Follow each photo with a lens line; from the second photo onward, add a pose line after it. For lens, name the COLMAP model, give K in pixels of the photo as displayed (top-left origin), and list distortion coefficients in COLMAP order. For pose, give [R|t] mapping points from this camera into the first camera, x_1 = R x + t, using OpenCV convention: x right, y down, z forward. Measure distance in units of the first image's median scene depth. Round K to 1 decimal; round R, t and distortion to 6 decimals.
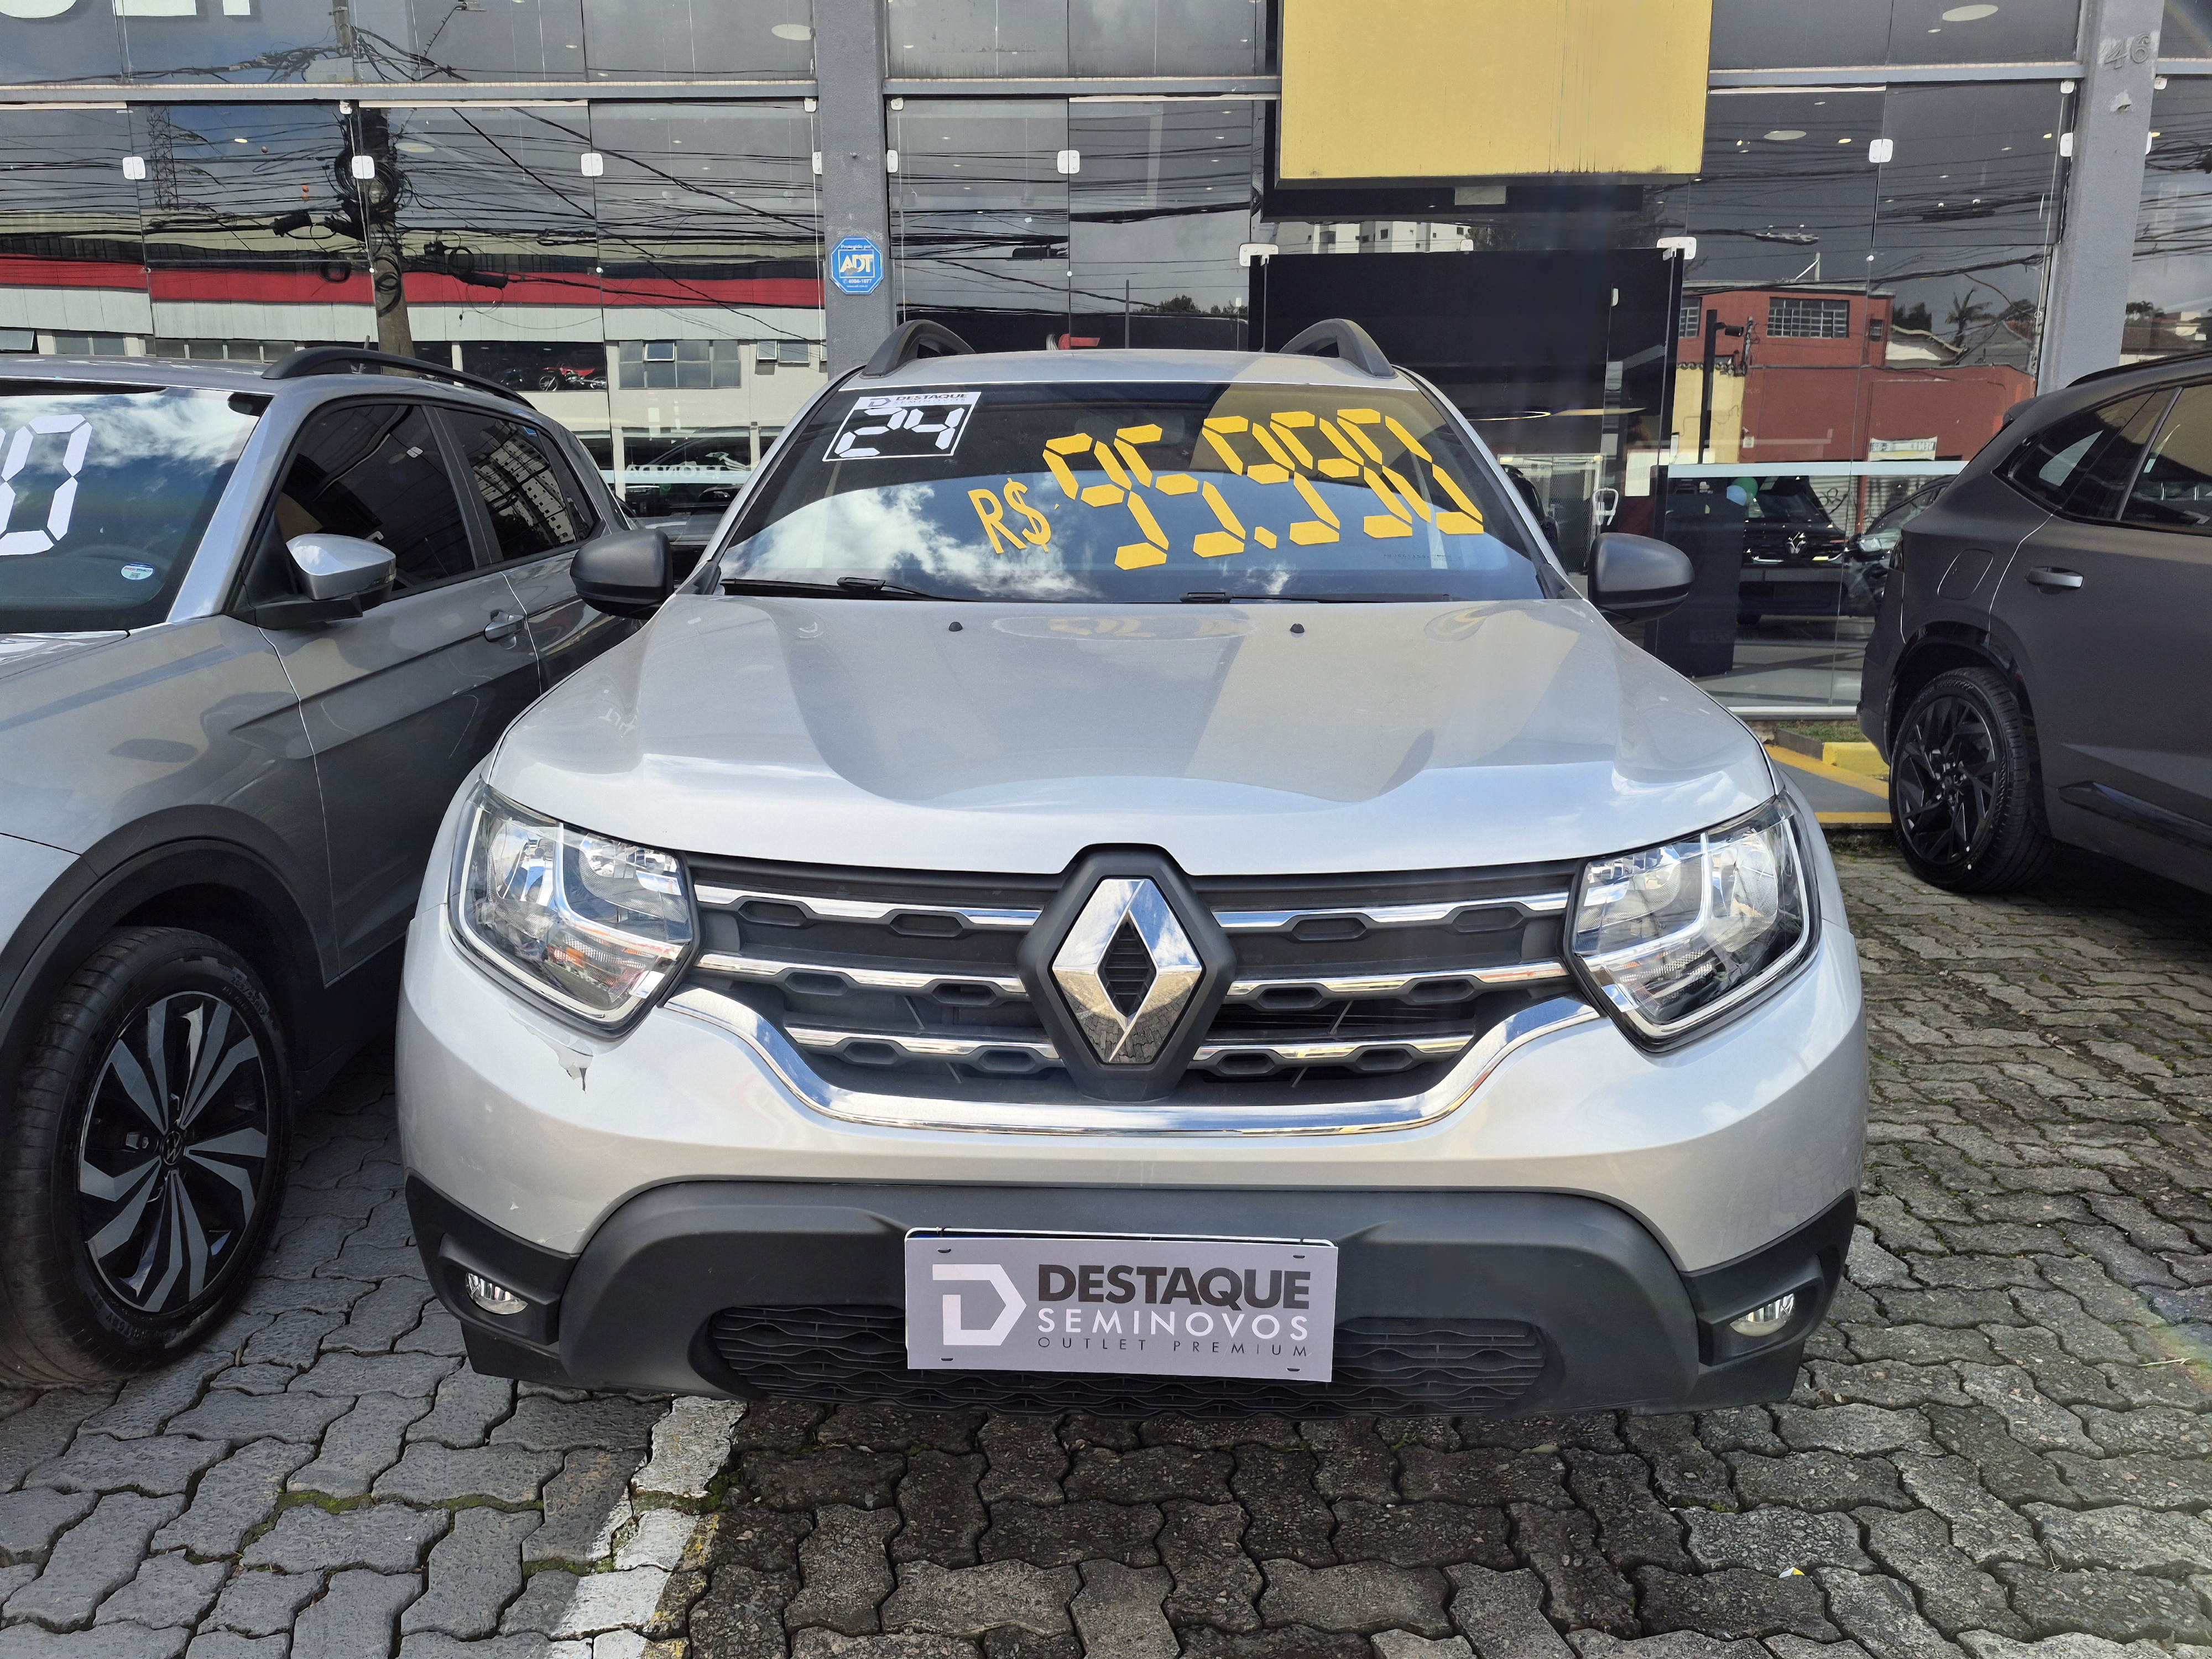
lens RADIAL K [[1518.5, 0, 1106.0], [0, 1518.5, 829.5], [0, 0, 1]] dist [-0.001326, -0.001345]
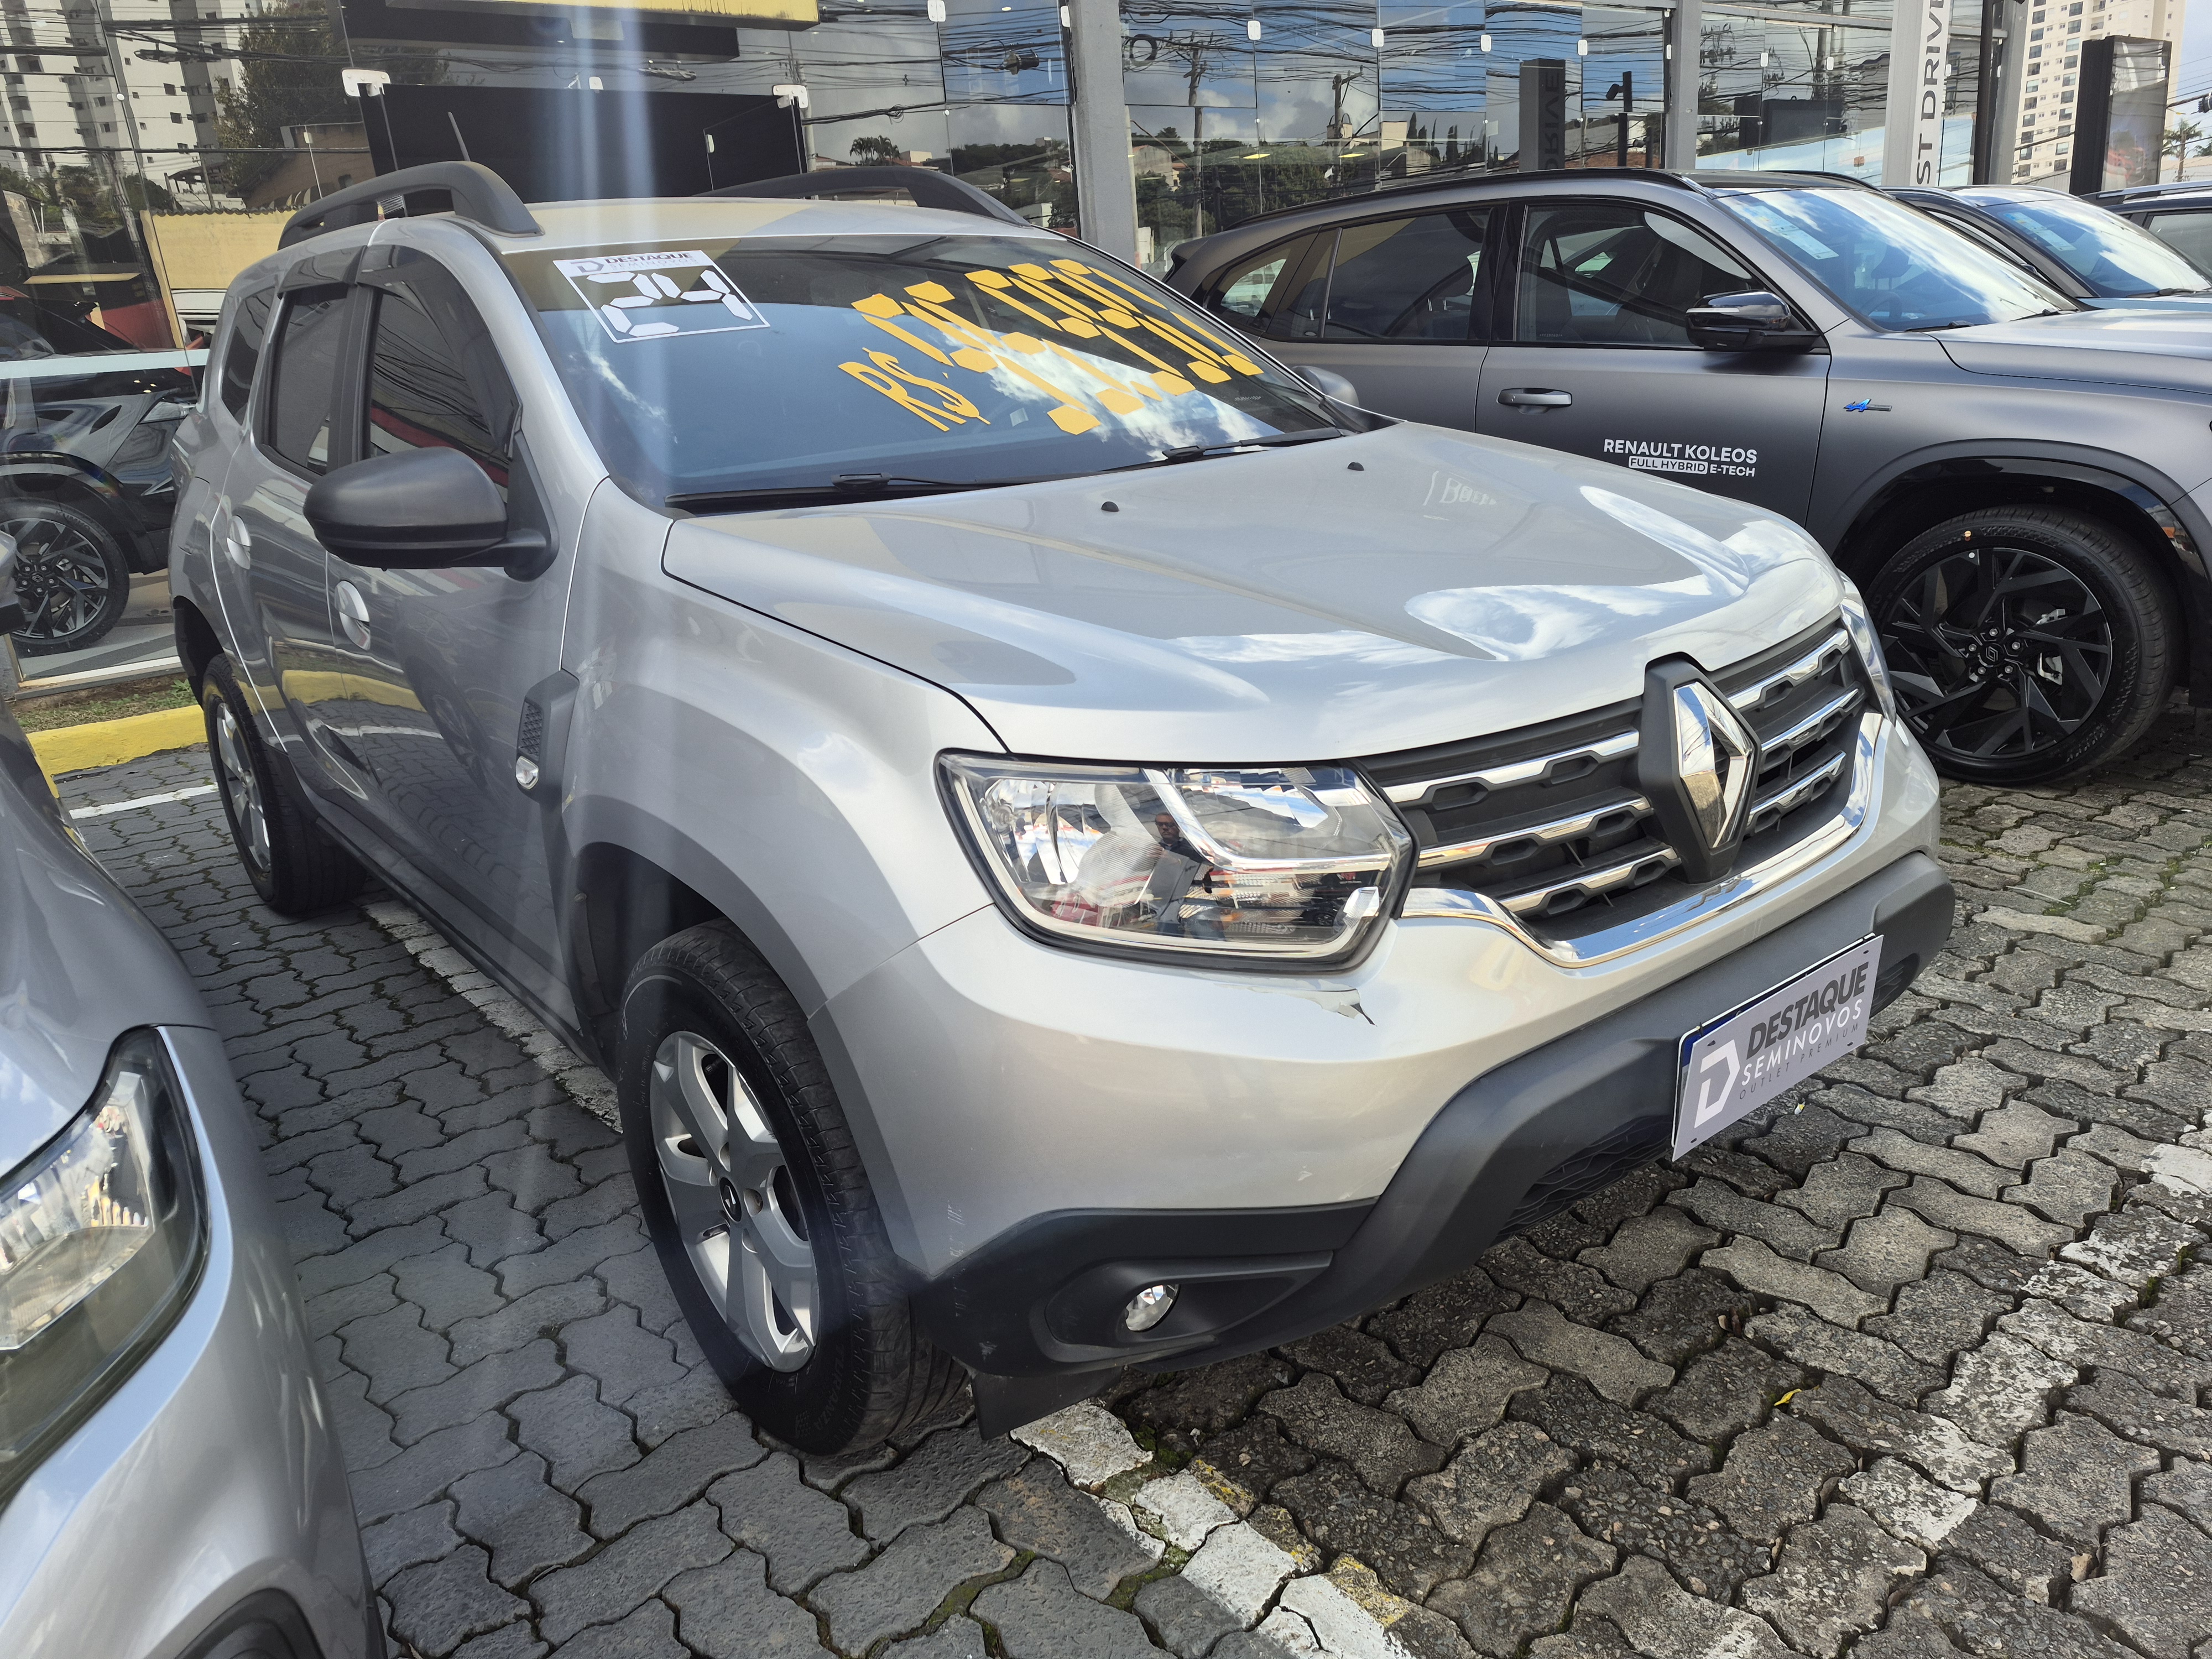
lens RADIAL K [[1490.7, 0, 1106.0], [0, 1490.7, 829.5], [0, 0, 1]] dist [0.017073, -0.003723]
pose [[0.772305, -0.245605, 0.585853, -0.847105], [0.190466, 0.969334, 0.155287, -0.102295], [-0.606026, -0.008344, 0.795401, 0.323143]]
